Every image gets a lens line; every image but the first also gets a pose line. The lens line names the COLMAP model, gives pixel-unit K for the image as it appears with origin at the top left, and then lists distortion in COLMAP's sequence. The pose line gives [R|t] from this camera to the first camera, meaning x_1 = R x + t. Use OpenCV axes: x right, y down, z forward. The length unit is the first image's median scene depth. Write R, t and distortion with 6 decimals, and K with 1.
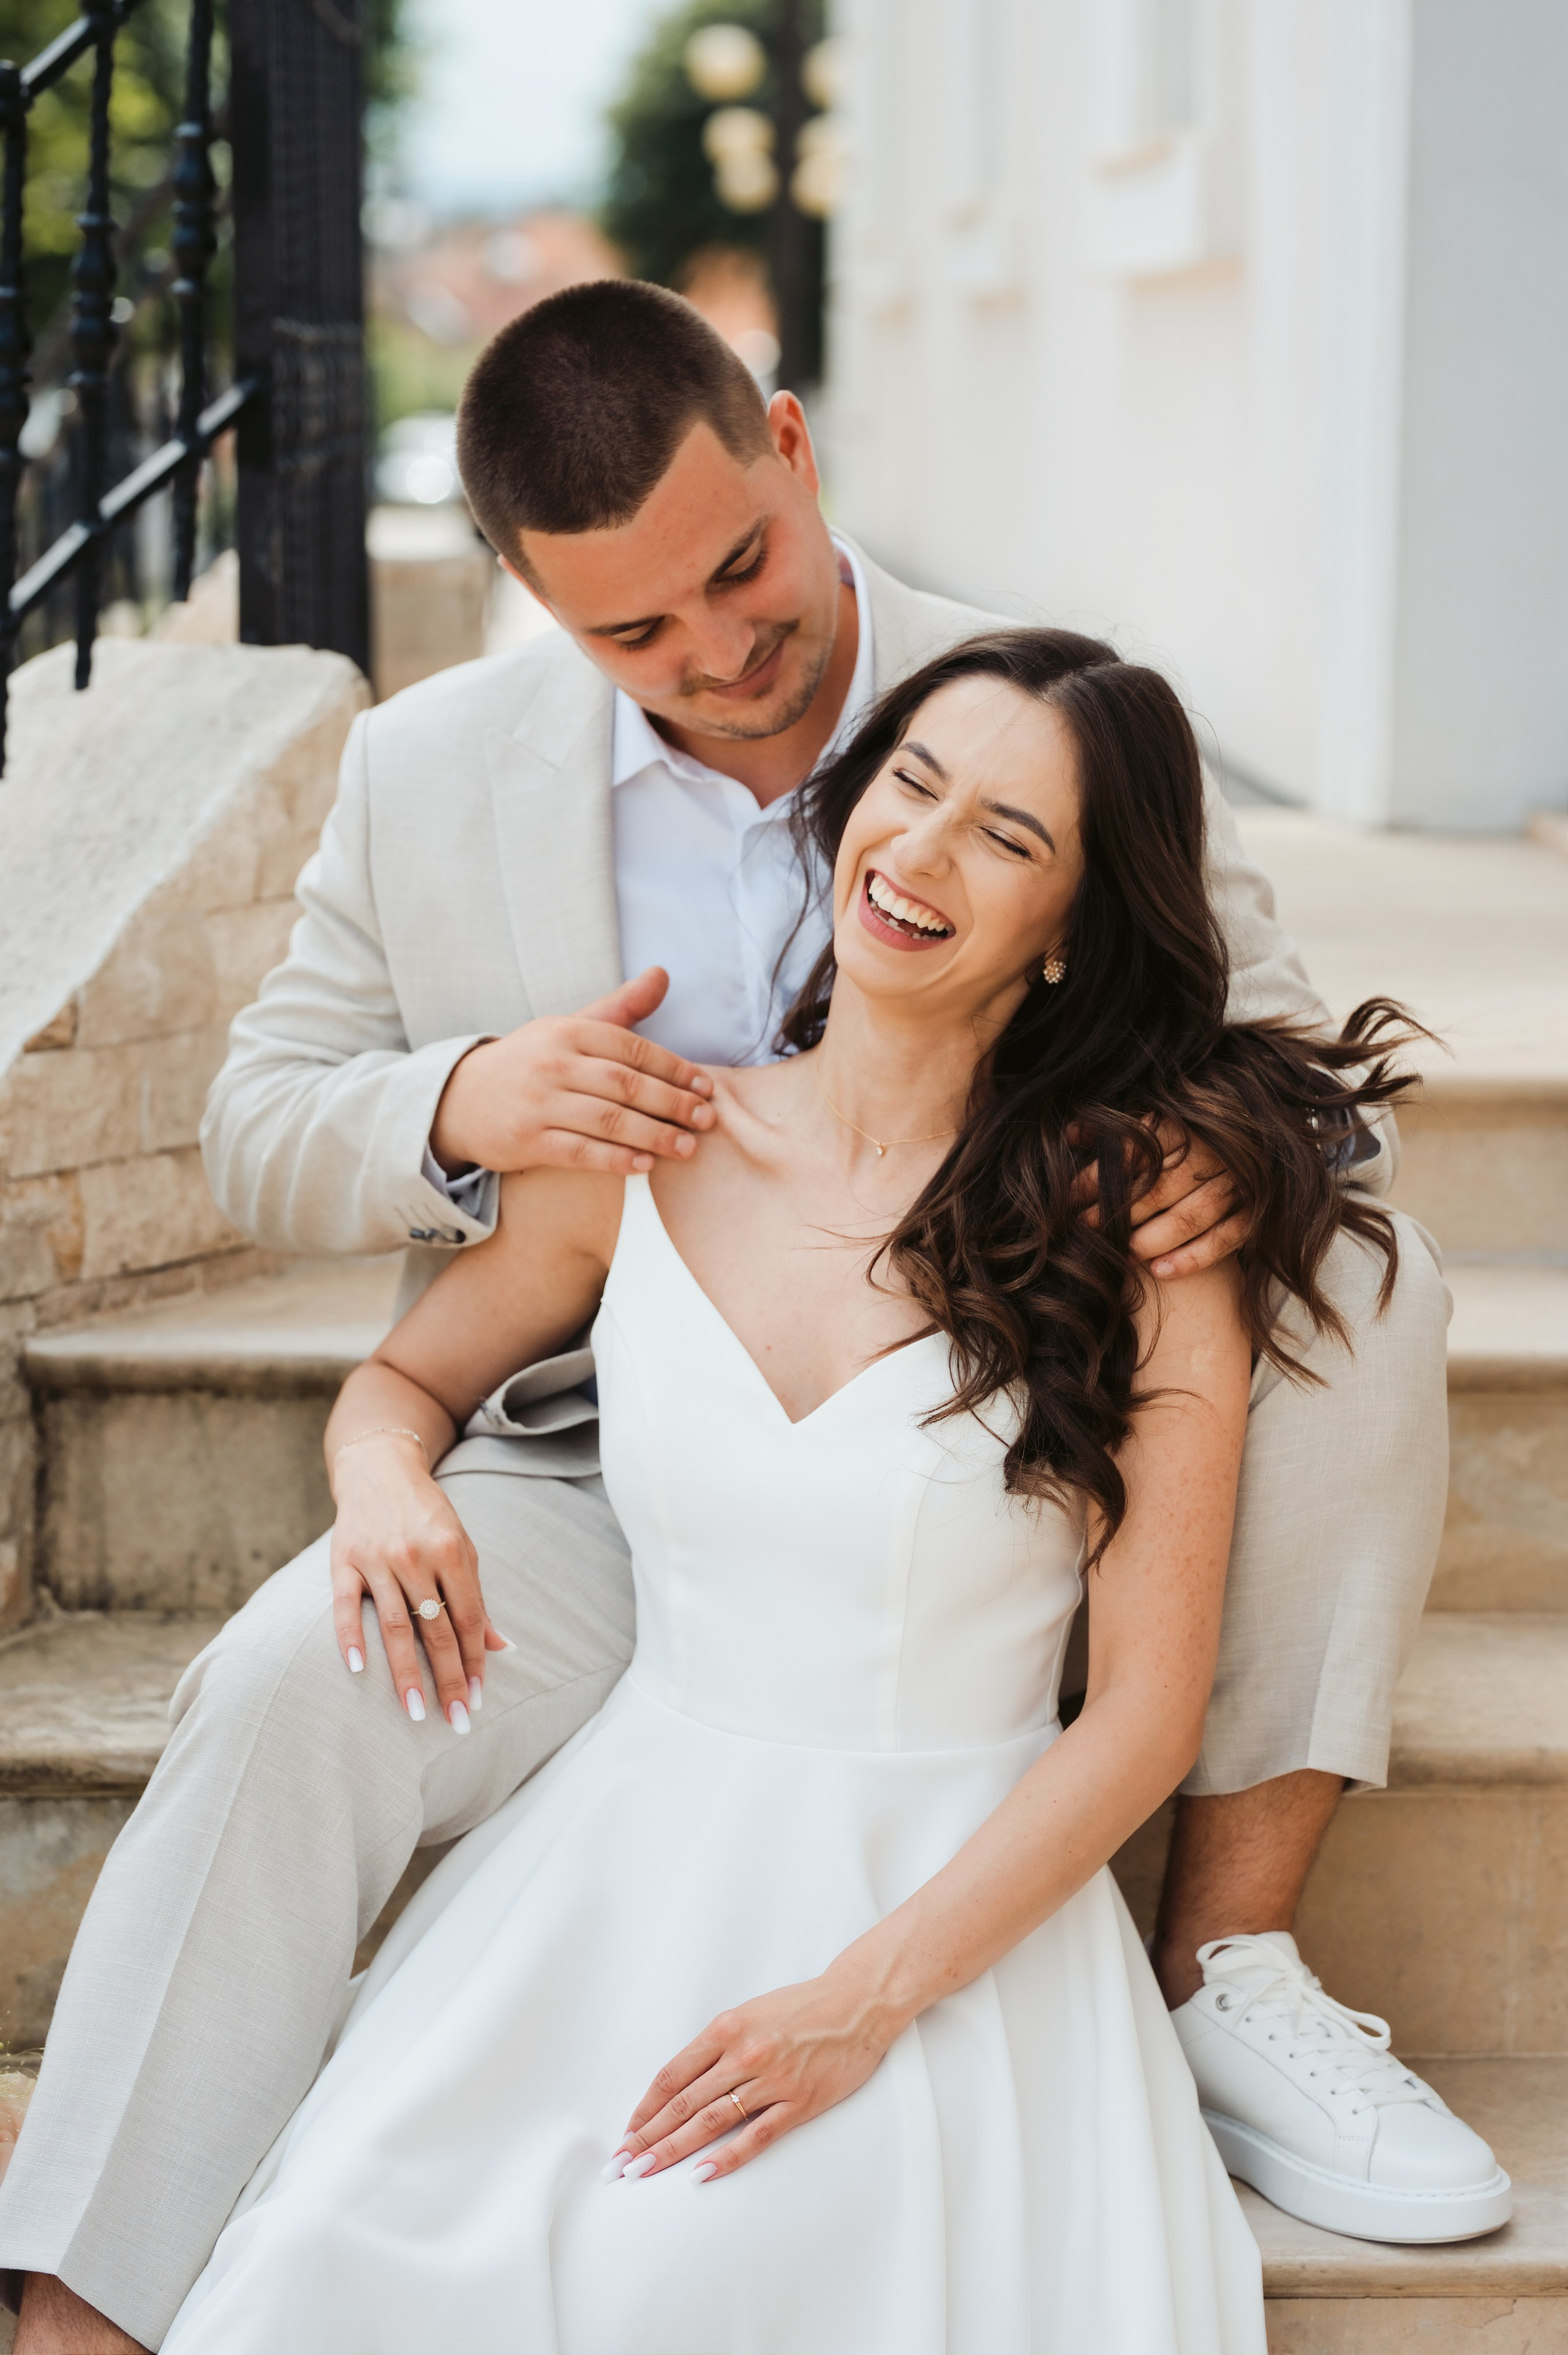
lens RADIAL K [[5619.1, 0, 840.4], [0, 5619.1, 1146.7], [0, 0, 1]] dist [-0.009124, -0.432113]
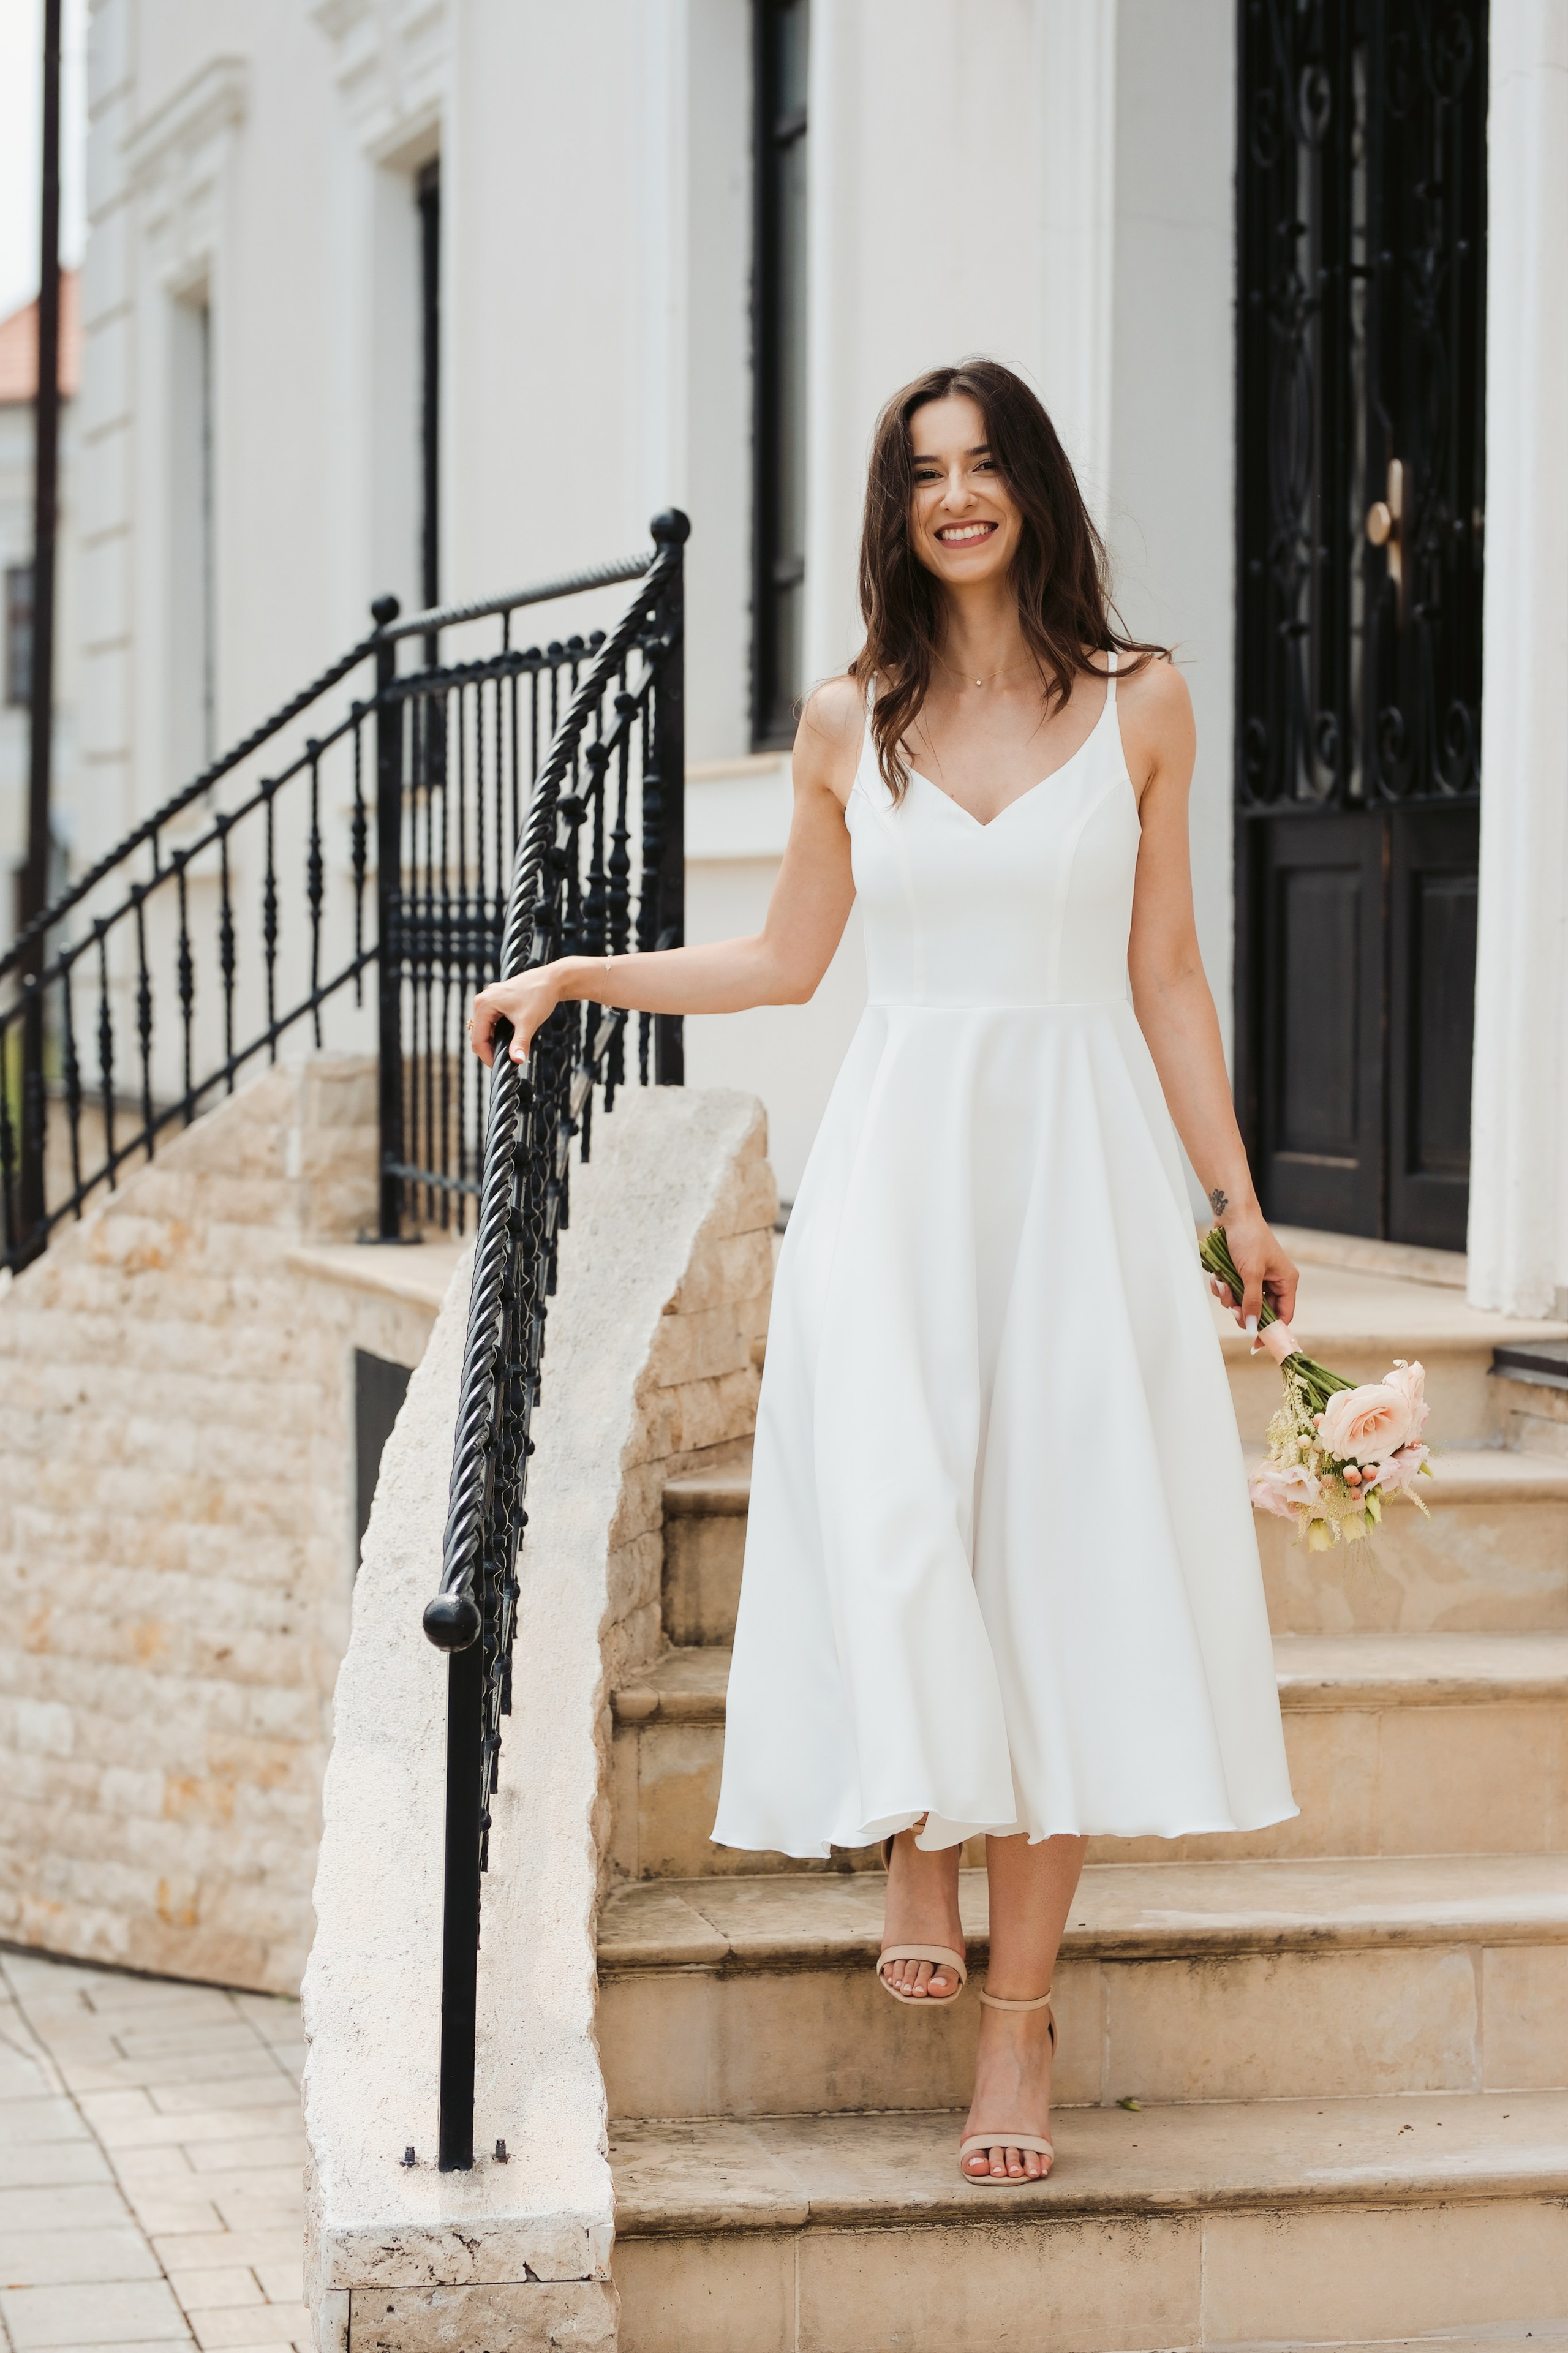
lens RADIAL K [[5752.8, 0, 773.1], [0, 5752.8, 1097.3], [0, 0, 1]] dist [0.006787, -0.629565]
pose [[0.980476, -0.004205, 0.196592, -0.451993], [0.025640, 0.993970, -0.106612, 0.104233], [-0.194958, 0.109571, 0.974672, -0.717705]]
